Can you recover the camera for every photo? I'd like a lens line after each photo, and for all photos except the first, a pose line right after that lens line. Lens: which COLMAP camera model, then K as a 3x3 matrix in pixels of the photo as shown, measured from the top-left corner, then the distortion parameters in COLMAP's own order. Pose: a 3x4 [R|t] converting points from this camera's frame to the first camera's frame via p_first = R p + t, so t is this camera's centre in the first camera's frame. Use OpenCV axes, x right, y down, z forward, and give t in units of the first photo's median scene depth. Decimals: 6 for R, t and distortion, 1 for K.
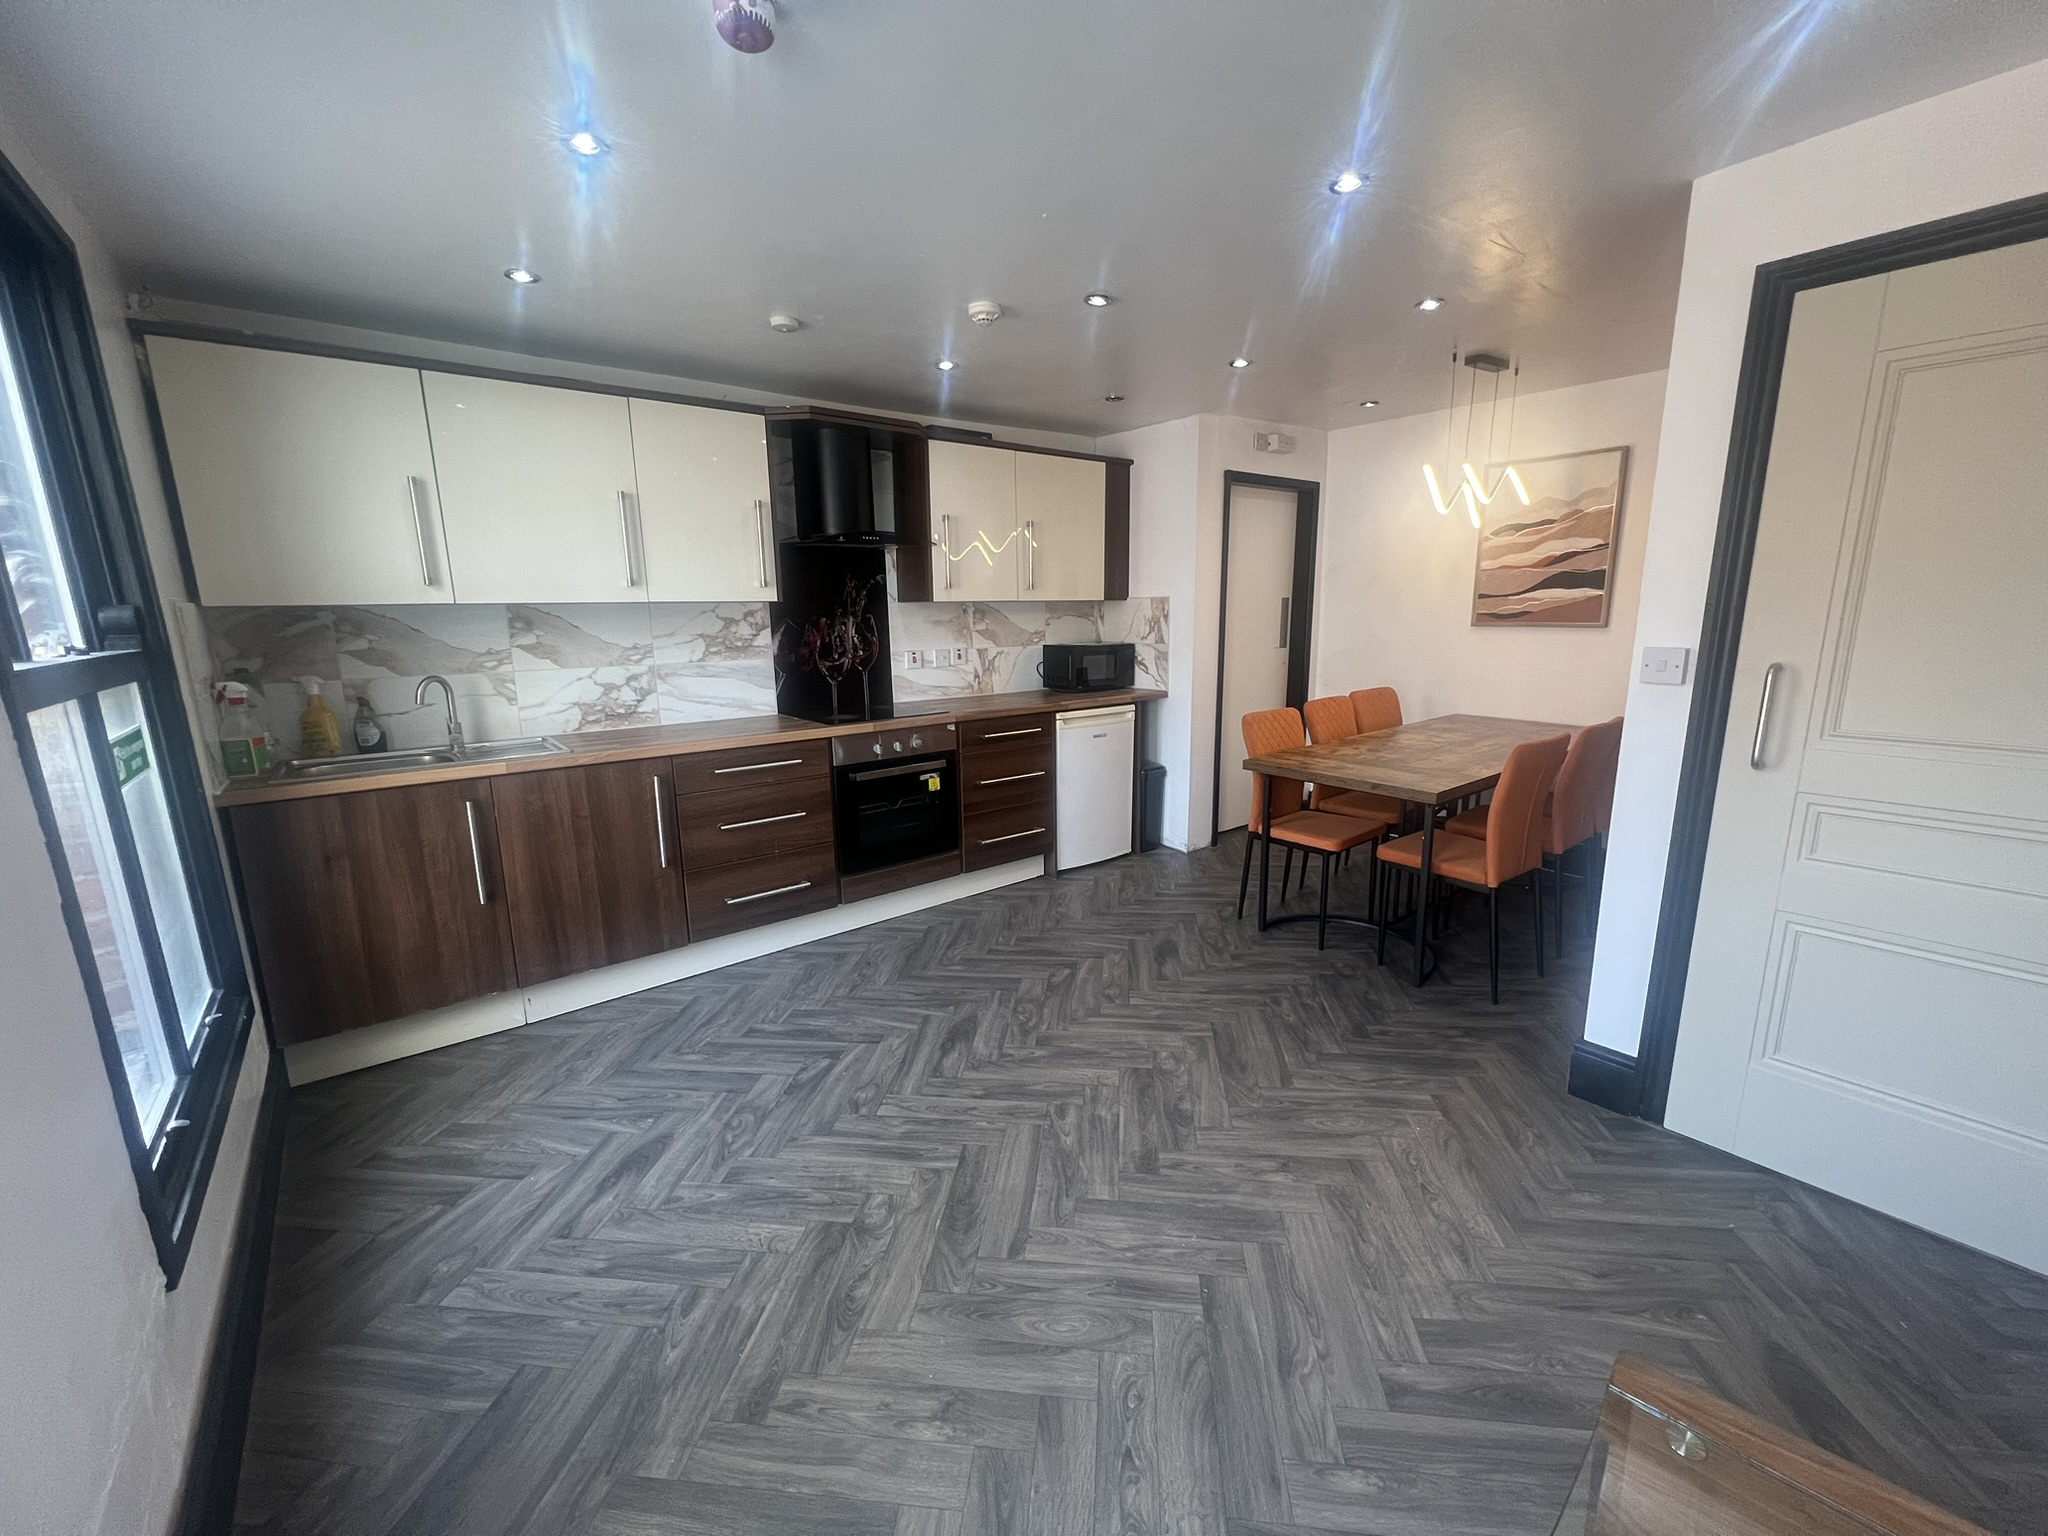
lens RADIAL K [[817.5, 0, 1026.7], [0, 817.5, 770.8], [0, 0, 1]] dist [-0.000827, 0.000147]
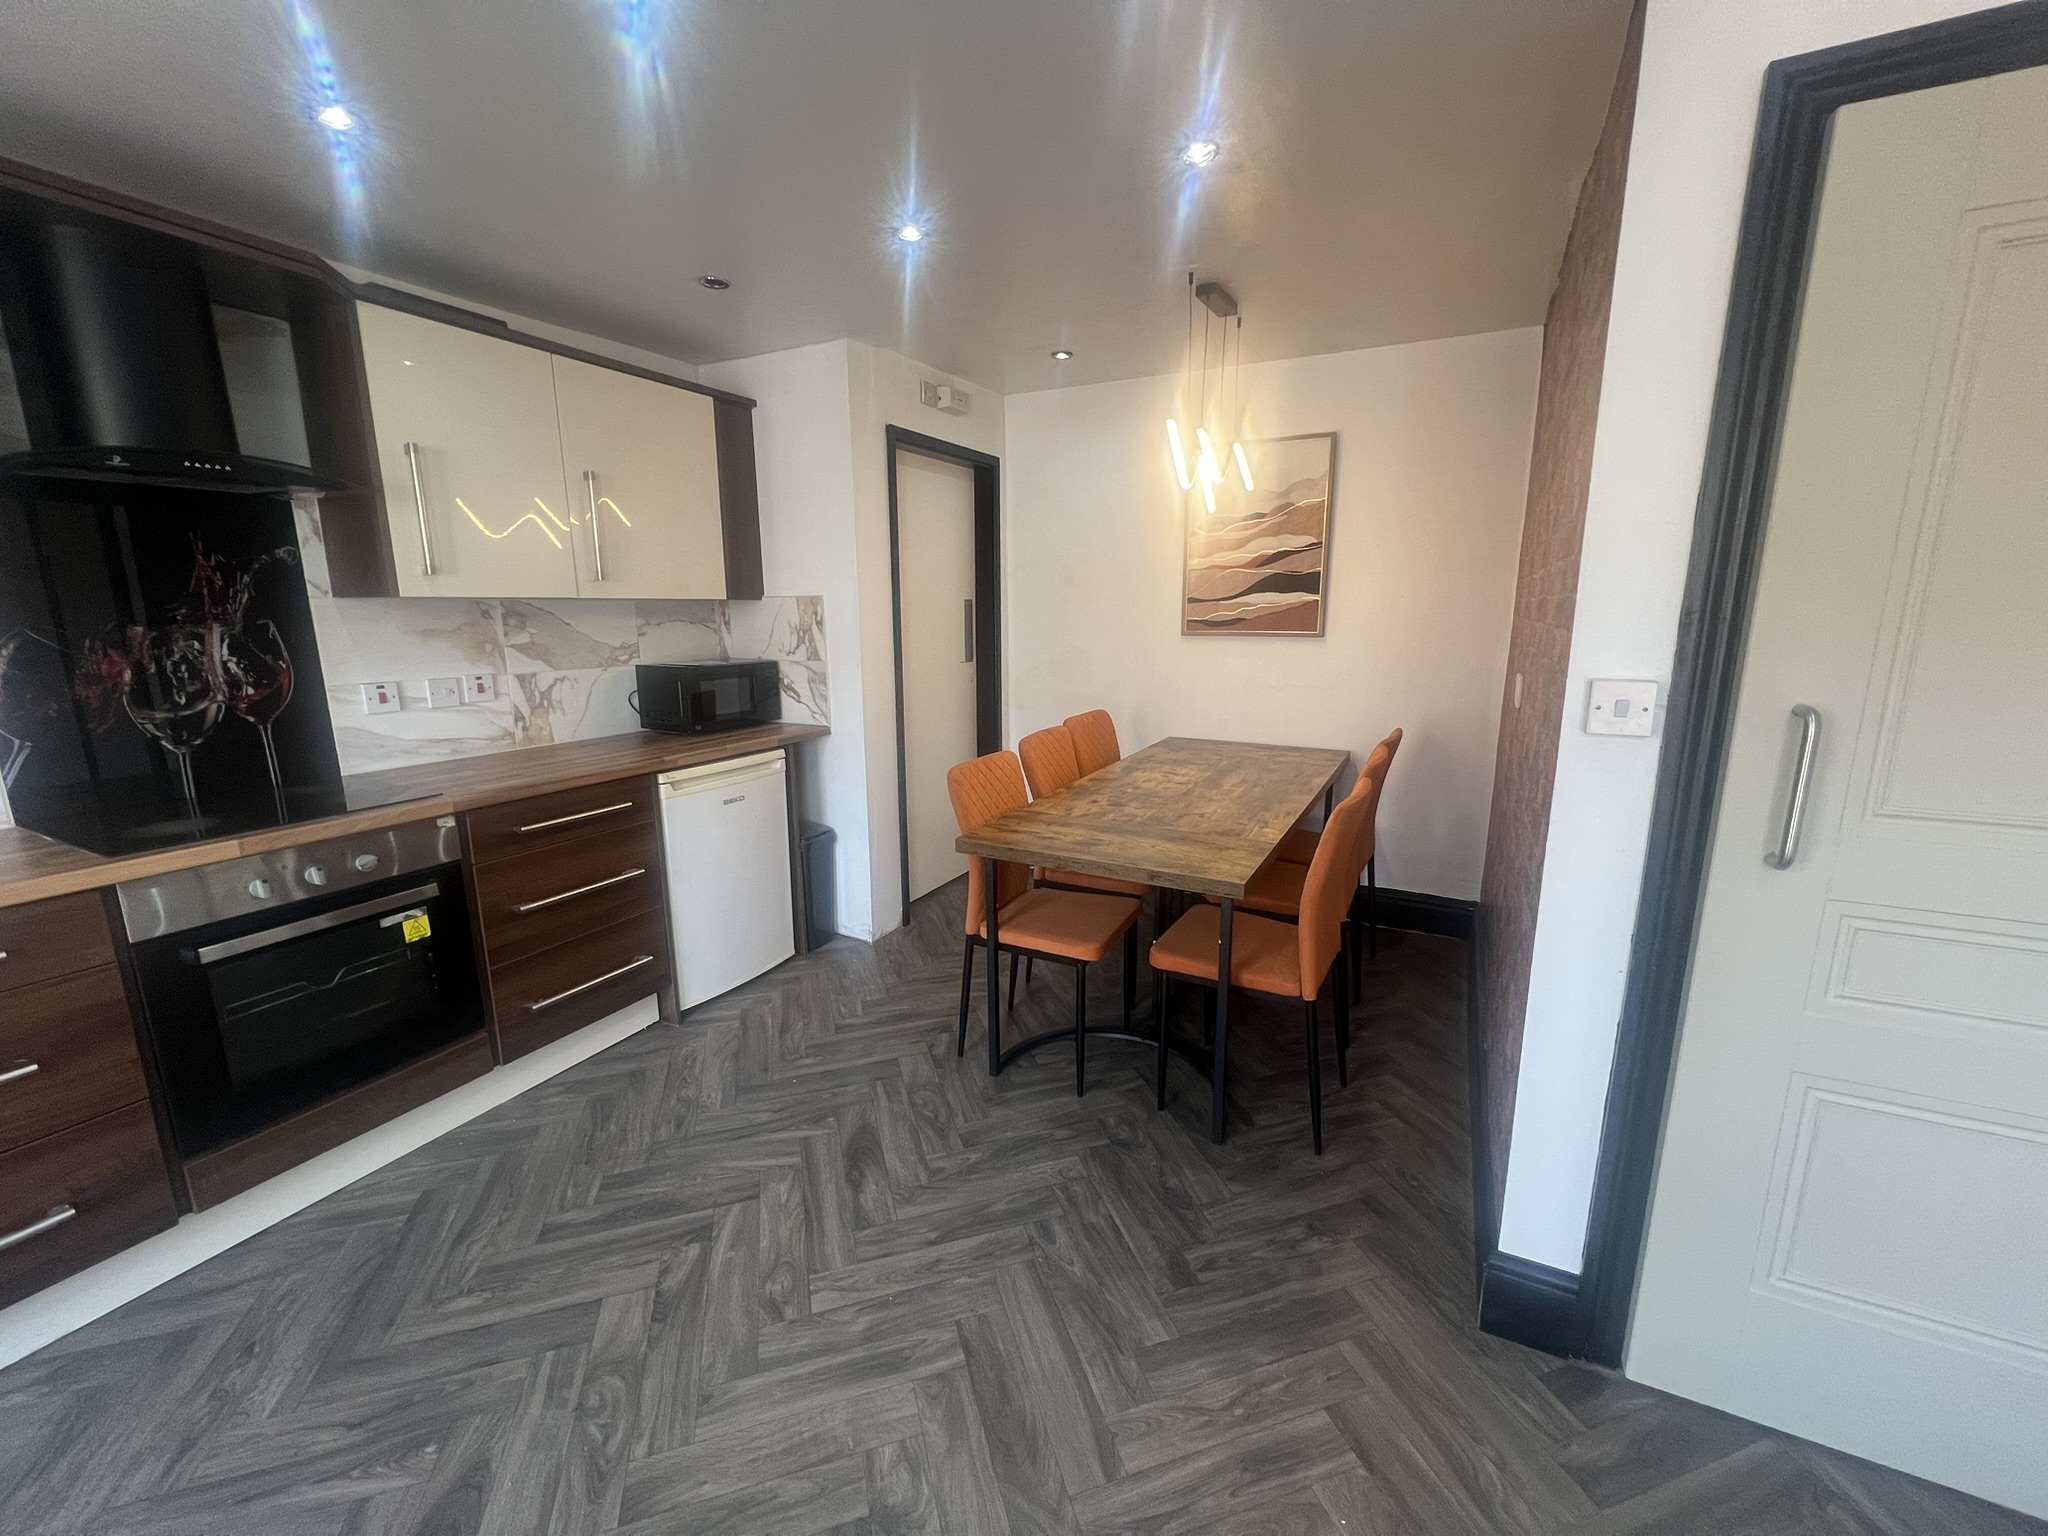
lens RADIAL K [[817.5, 0, 1026.7], [0, 817.5, 770.8], [0, 0, 1]] dist [-0.000827, 0.000147]
pose [[0.914176, -0.070376, 0.399161, 0.047171], [0.071721, 0.997357, 0.011585, -0.062966], [-0.398922, 0.018037, 0.916807, 0.312874]]
